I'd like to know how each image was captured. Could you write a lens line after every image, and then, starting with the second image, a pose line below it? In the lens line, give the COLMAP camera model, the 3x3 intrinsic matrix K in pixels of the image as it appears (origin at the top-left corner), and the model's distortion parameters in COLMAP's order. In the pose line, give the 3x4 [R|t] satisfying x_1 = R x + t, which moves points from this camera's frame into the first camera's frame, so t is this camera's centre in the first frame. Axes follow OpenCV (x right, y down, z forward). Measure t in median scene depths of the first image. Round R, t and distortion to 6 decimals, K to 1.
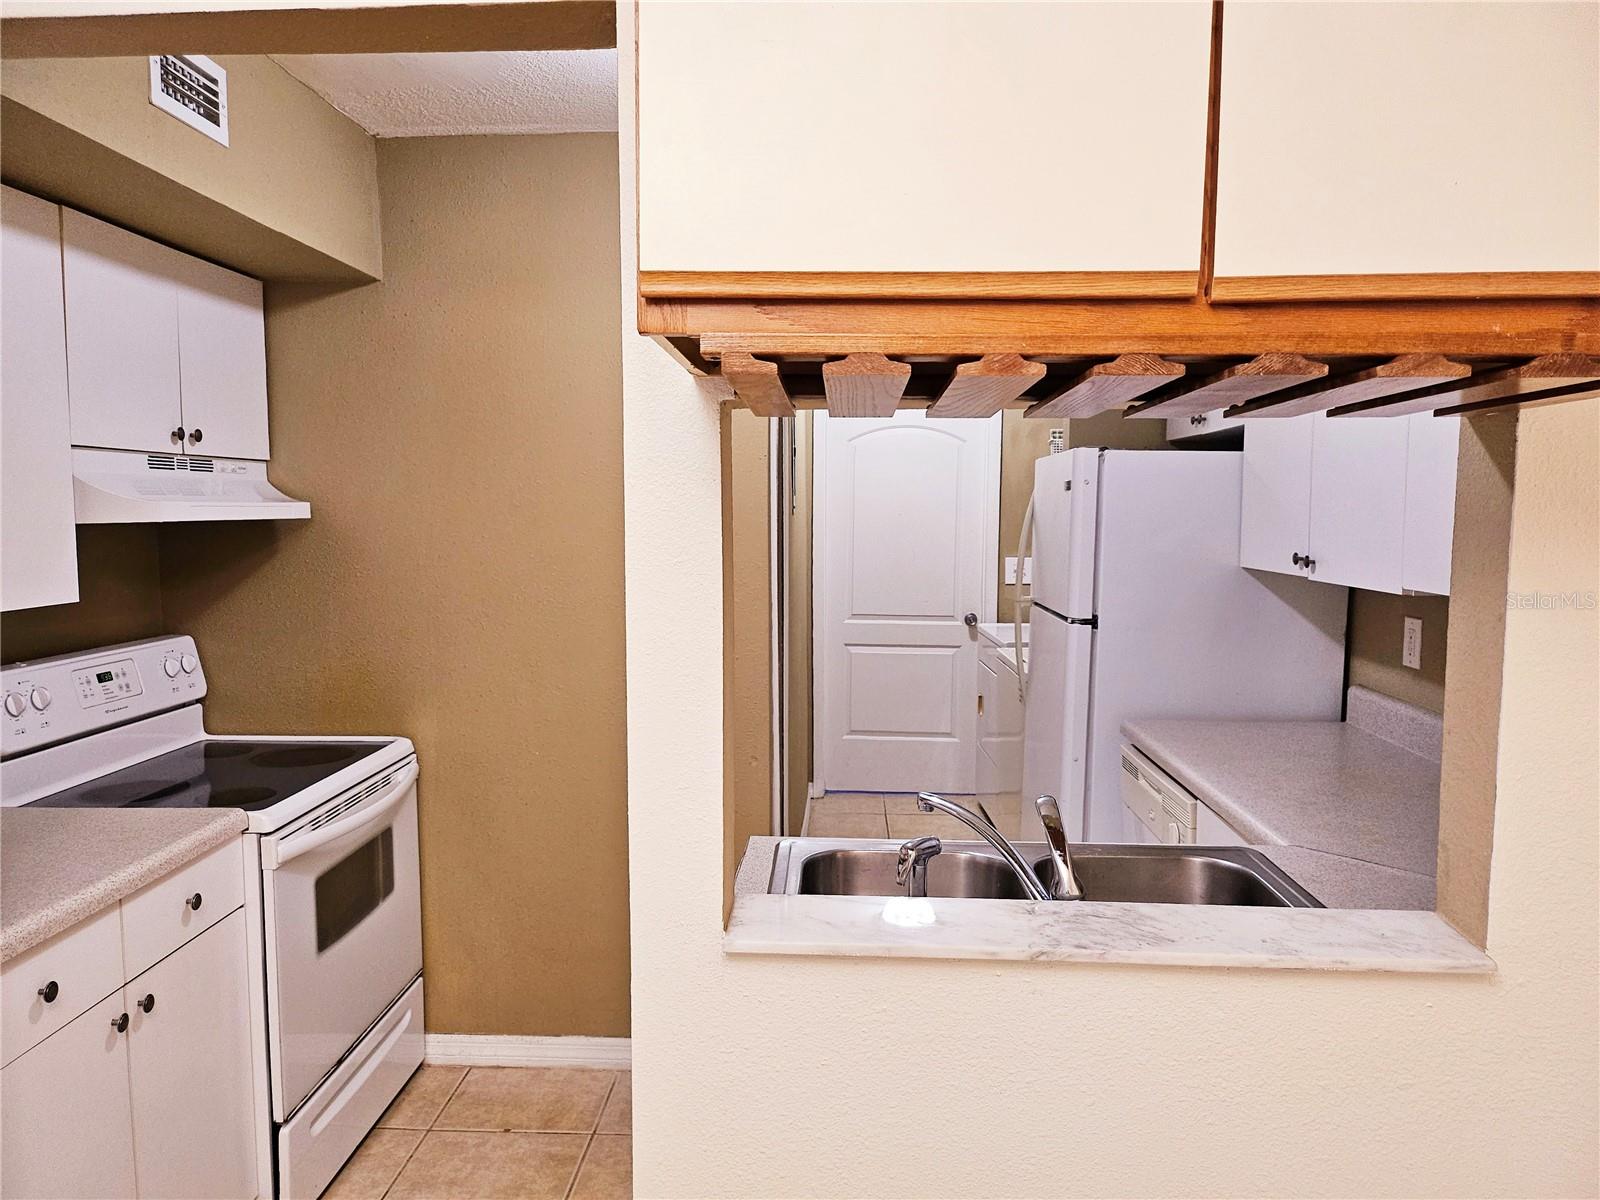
lens RADIAL K [[1148.0, 0, 800.0], [0, 1148.0, 600.0], [0, 0, 1]] dist [0.078454, -0.000031]
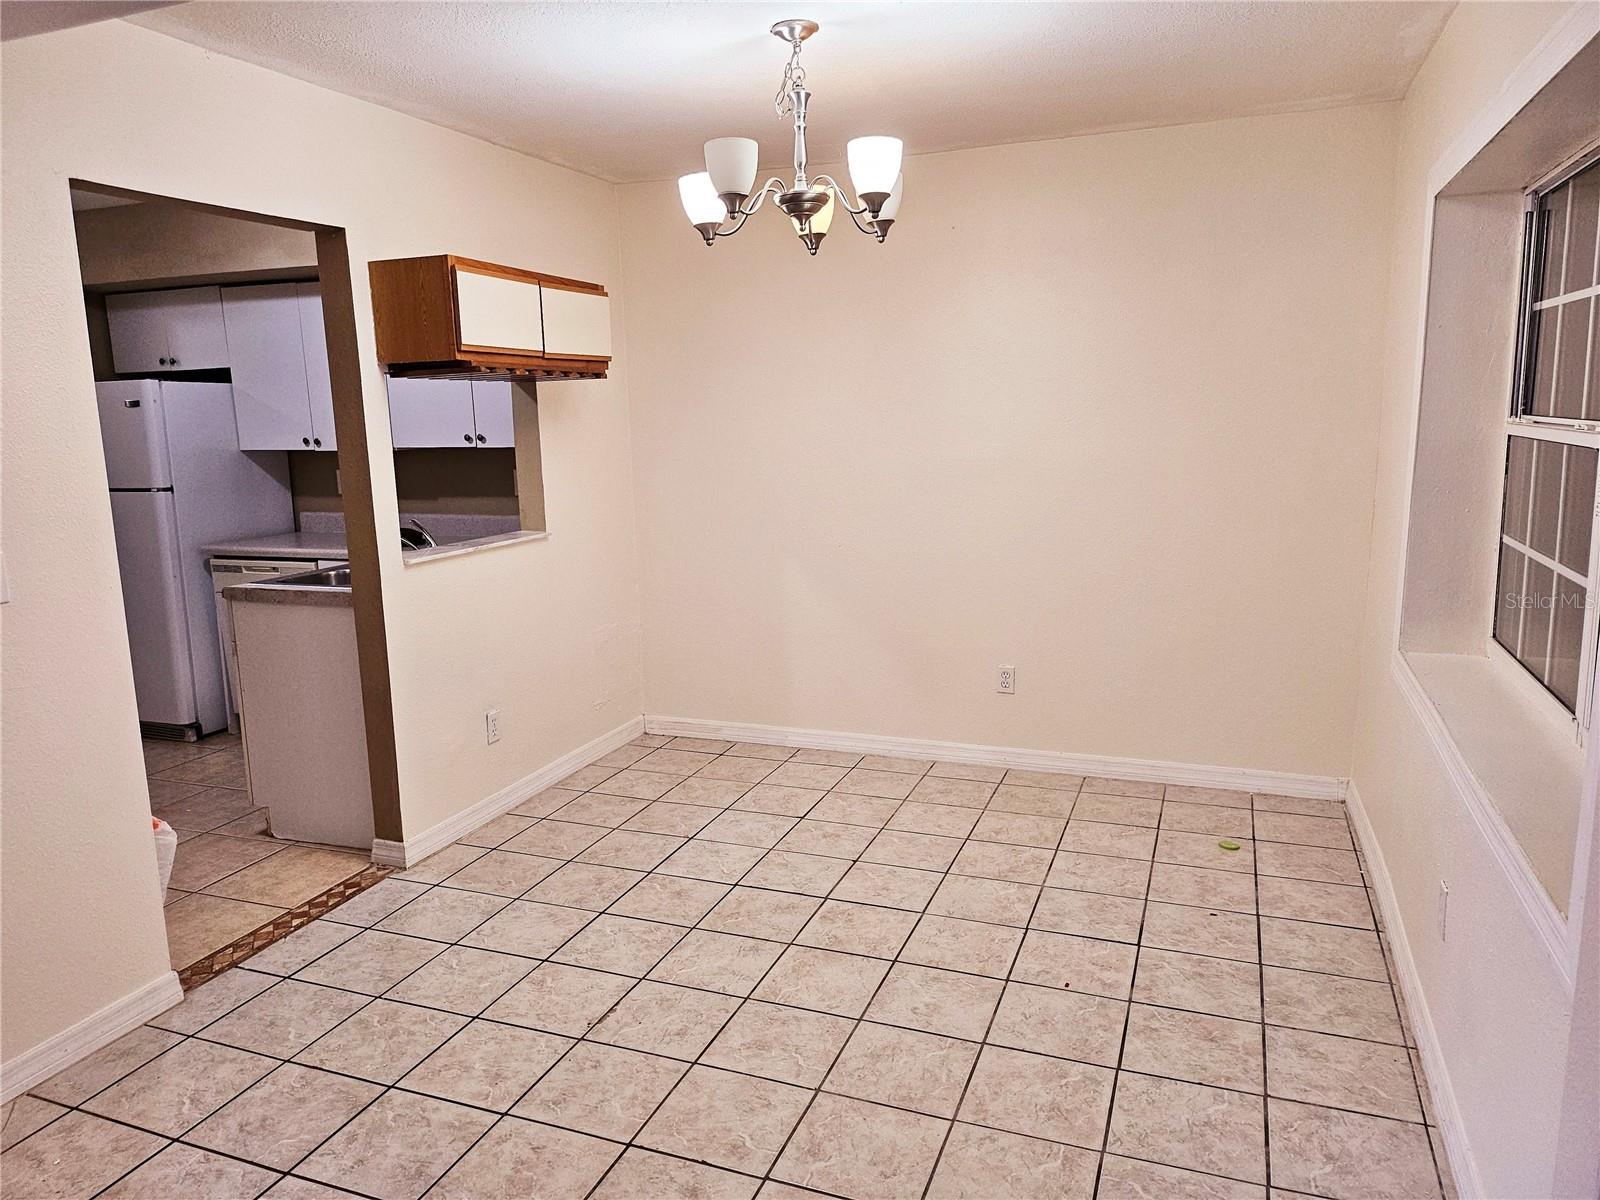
lens RADIAL K [[1126.6, 0, 785.8], [0, 1126.6, 596.8], [0, 0, 1]] dist [0.033246, -0.001975]
pose [[0.327214, -0.174866, 0.928629, -0.964667], [0.107497, 0.983237, 0.147271, 0.024942], [-0.938816, 0.051636, 0.340527, -0.340891]]
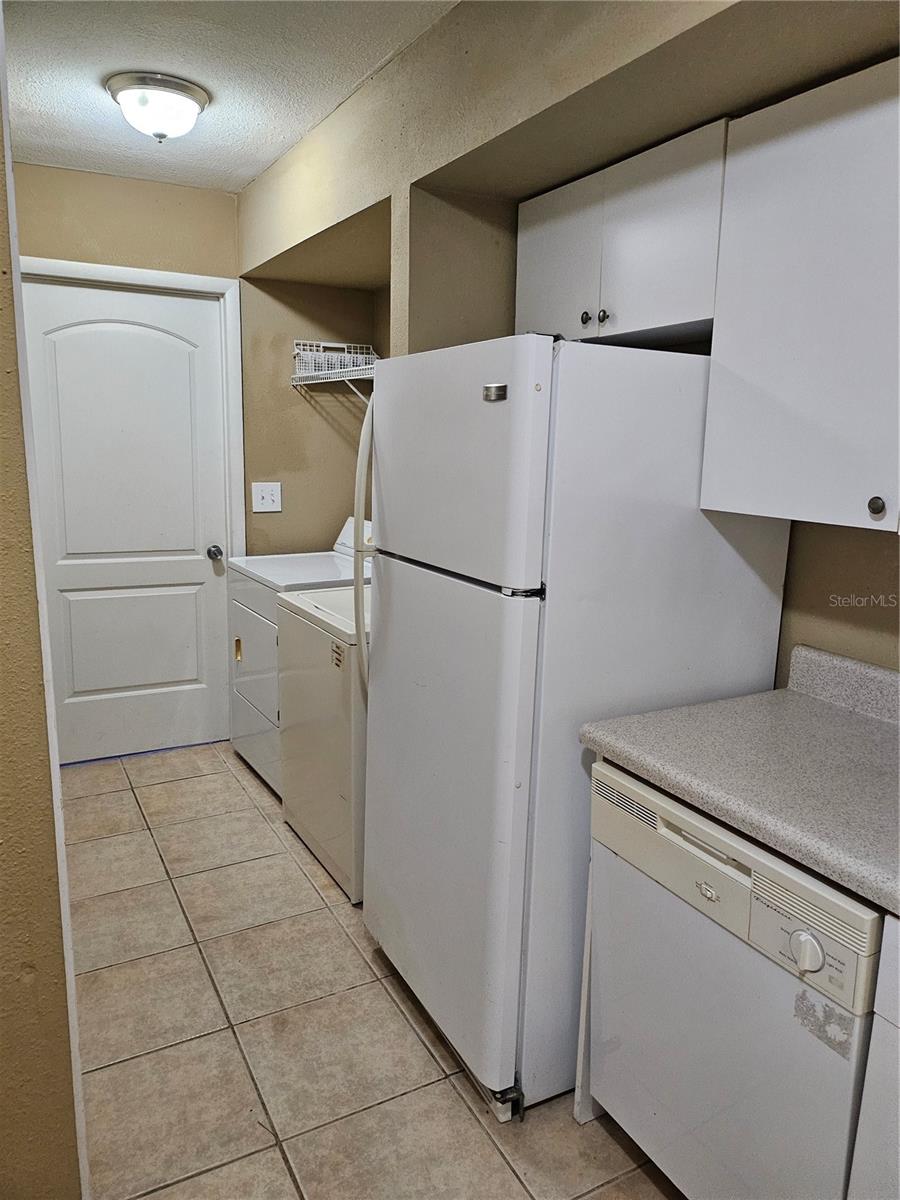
lens RADIAL K [[844.9, 0, 450.4], [0, 844.9, 588.3], [0, 0, 1]] dist [0.033246, -0.001975]
pose [[0.858352, -0.076741, 0.507290, -0.052473], [0.023492, 0.993592, 0.110558, -0.041338], [-0.512523, -0.082980, 0.854654, 0.587075]]
